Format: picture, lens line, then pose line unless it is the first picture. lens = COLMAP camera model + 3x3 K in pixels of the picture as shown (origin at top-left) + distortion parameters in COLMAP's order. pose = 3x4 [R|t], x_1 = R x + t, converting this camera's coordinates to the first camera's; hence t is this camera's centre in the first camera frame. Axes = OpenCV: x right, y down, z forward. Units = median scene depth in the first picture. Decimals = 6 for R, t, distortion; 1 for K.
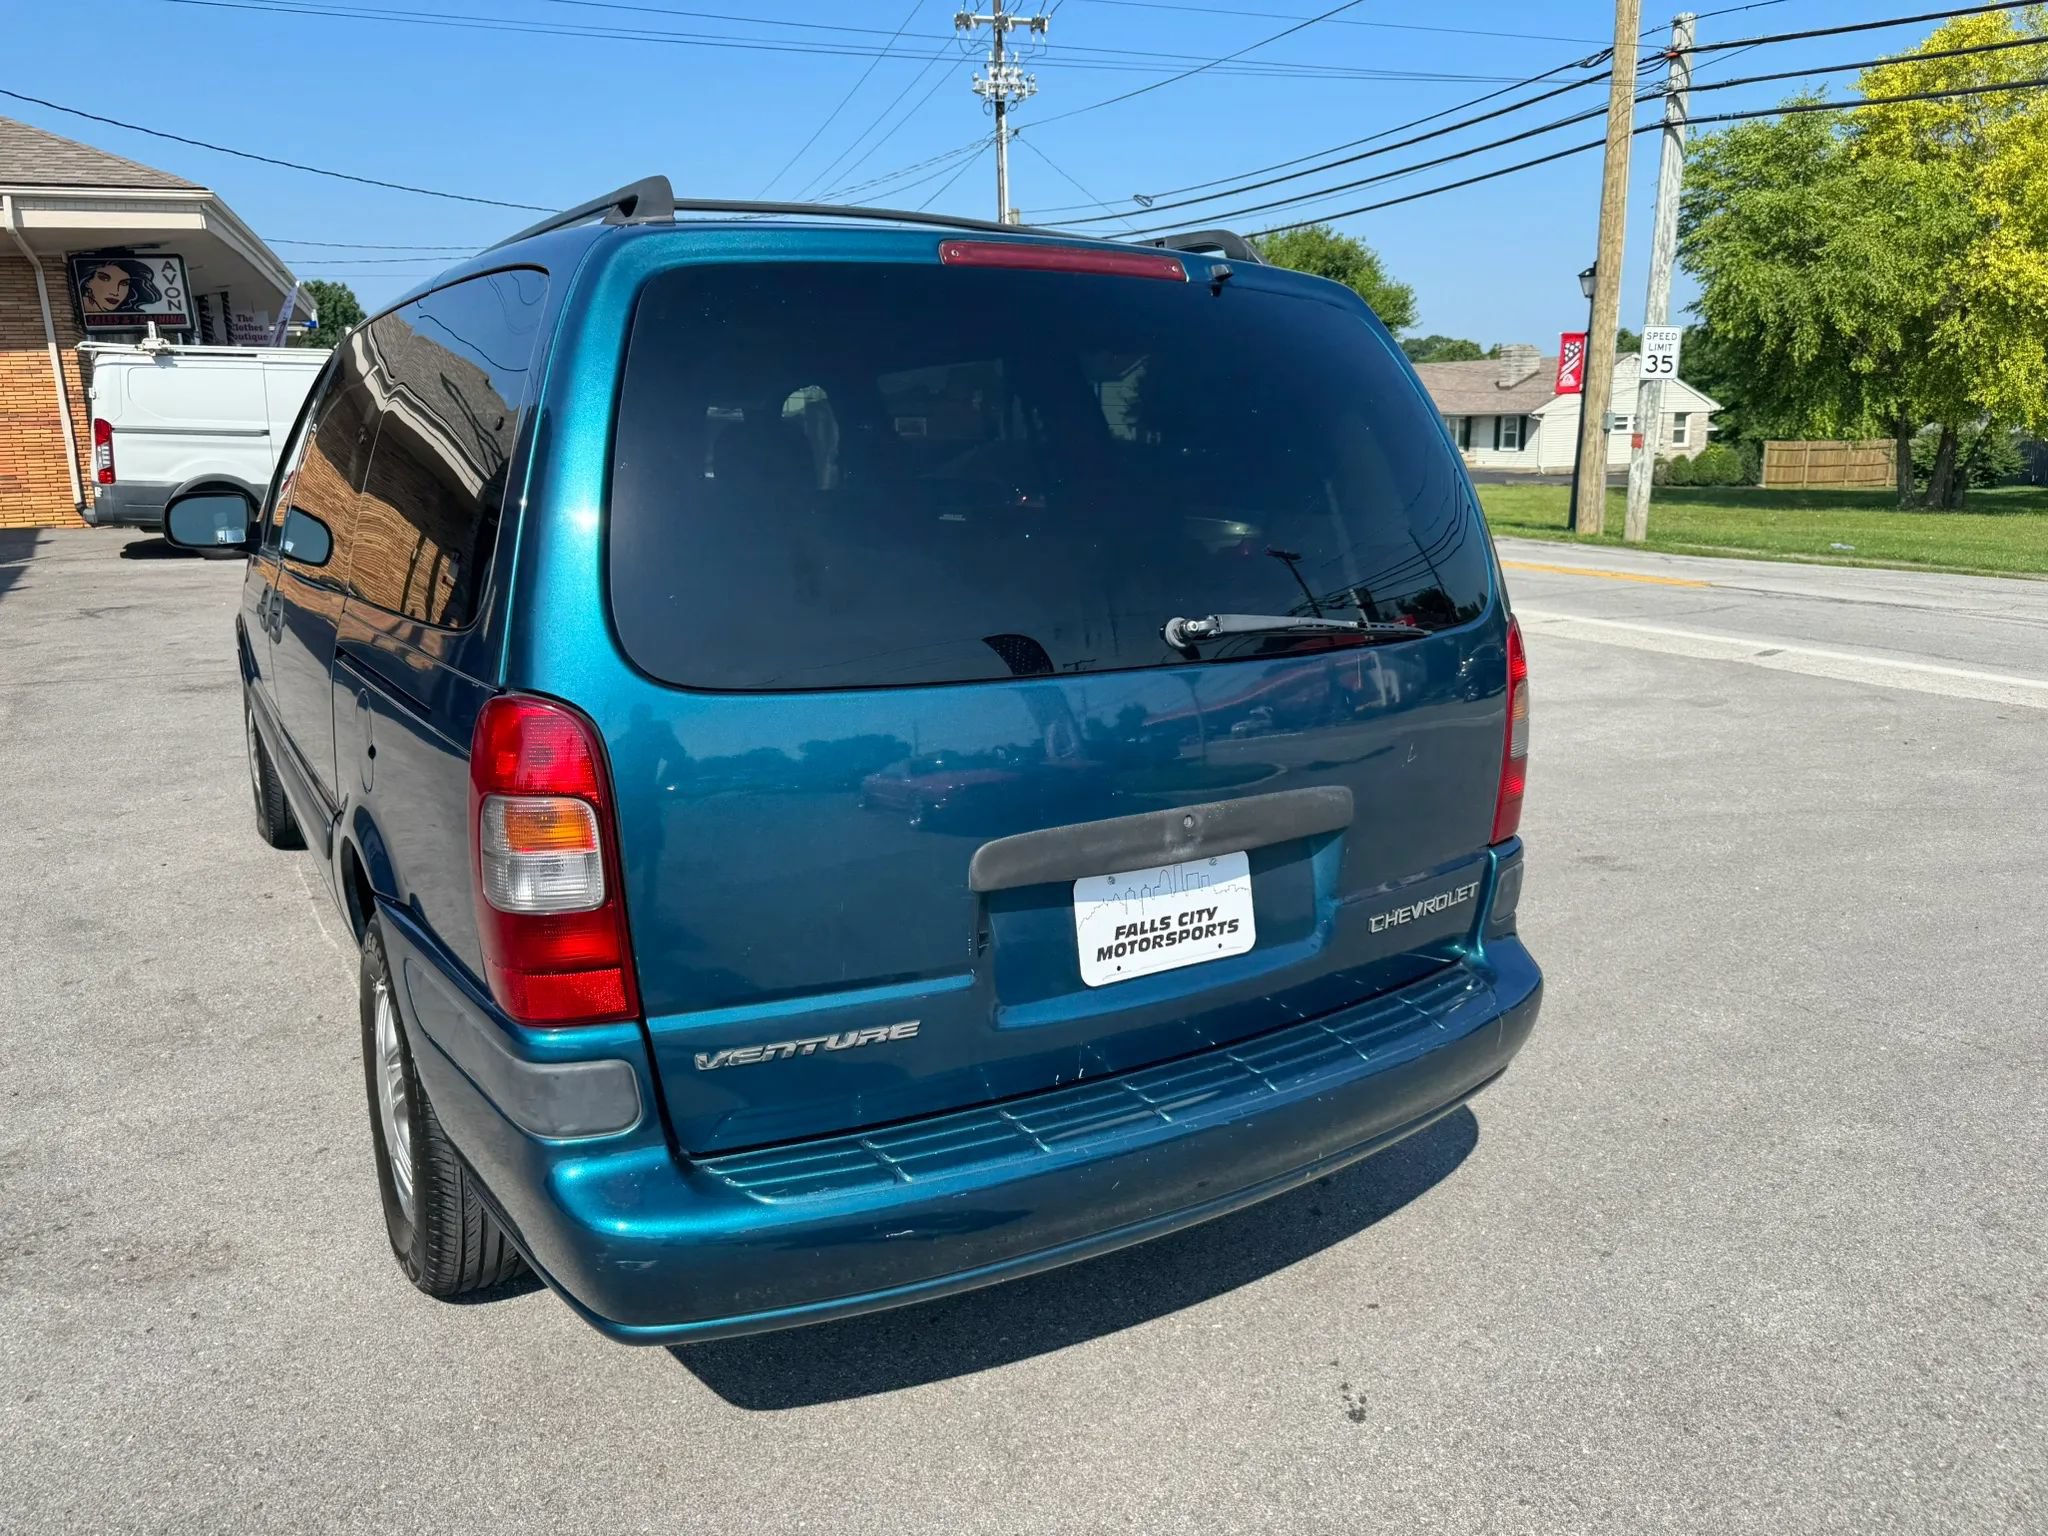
lens RADIAL K [[1470.9, 0, 1022.3], [0, 1470.9, 736.3], [0, 0, 1]] dist [-0.001552, -0.005992]
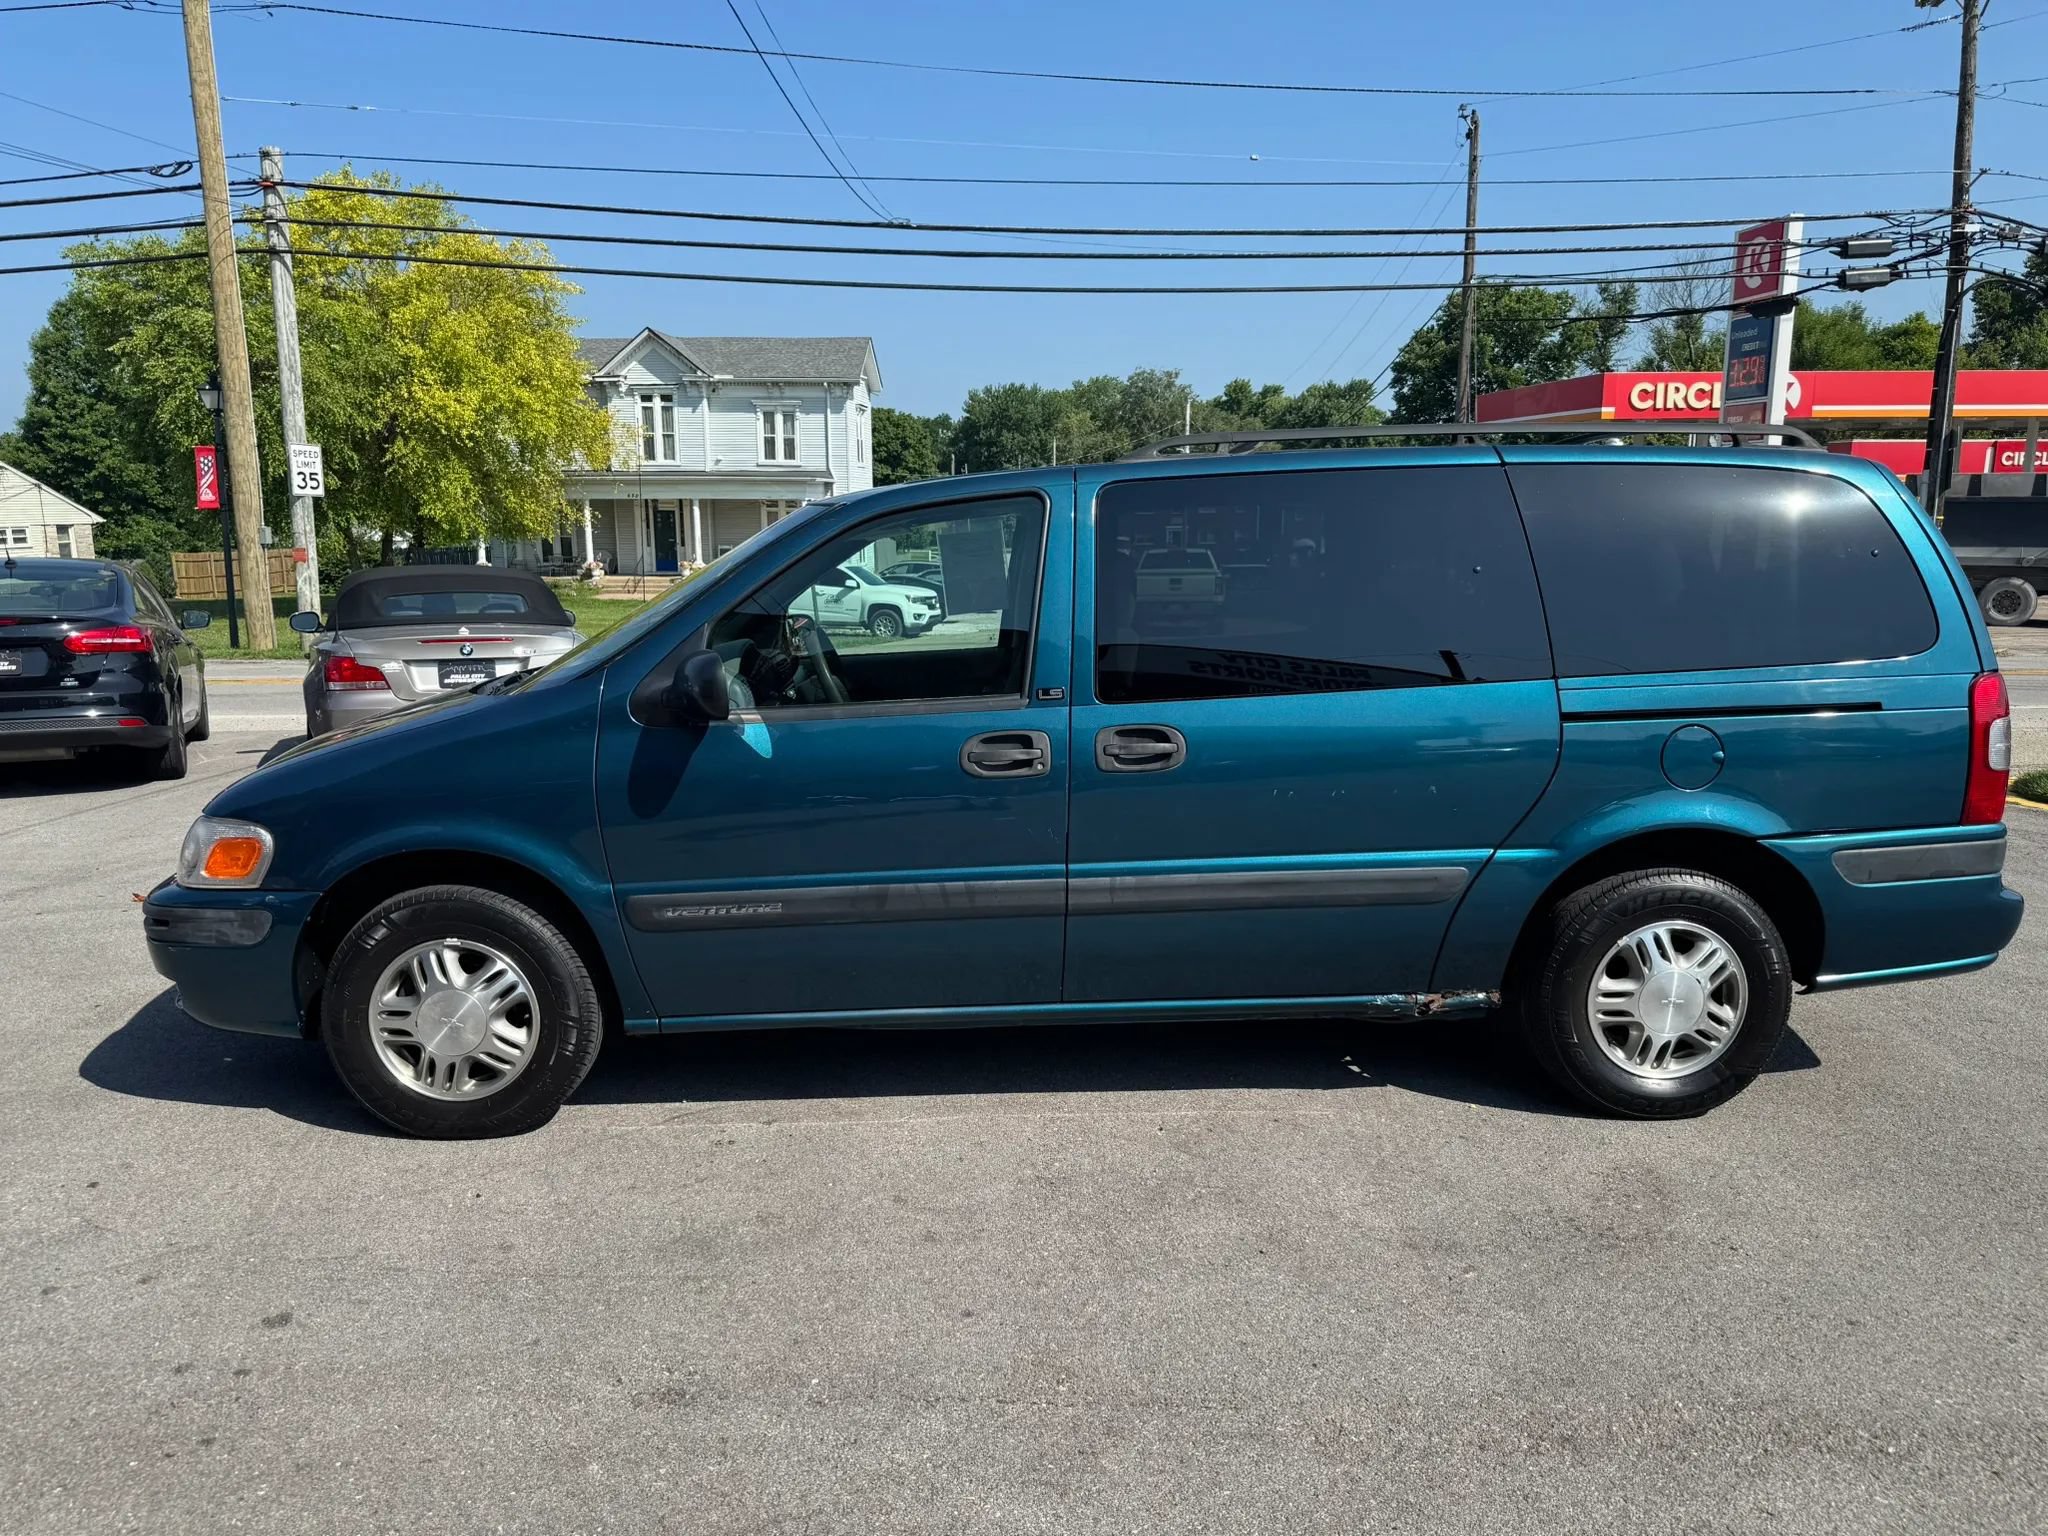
lens RADIAL K [[1440.4, 0, 1014.5], [0, 1440.4, 772.5], [0, 0, 1]] dist [0.088370, -0.173799]
pose [[0.482165, -0.147473, 0.863579, -0.153651], [0.187527, 0.980257, 0.062695, -0.015707], [-0.855775, 0.131714, 0.500301, 0.060939]]
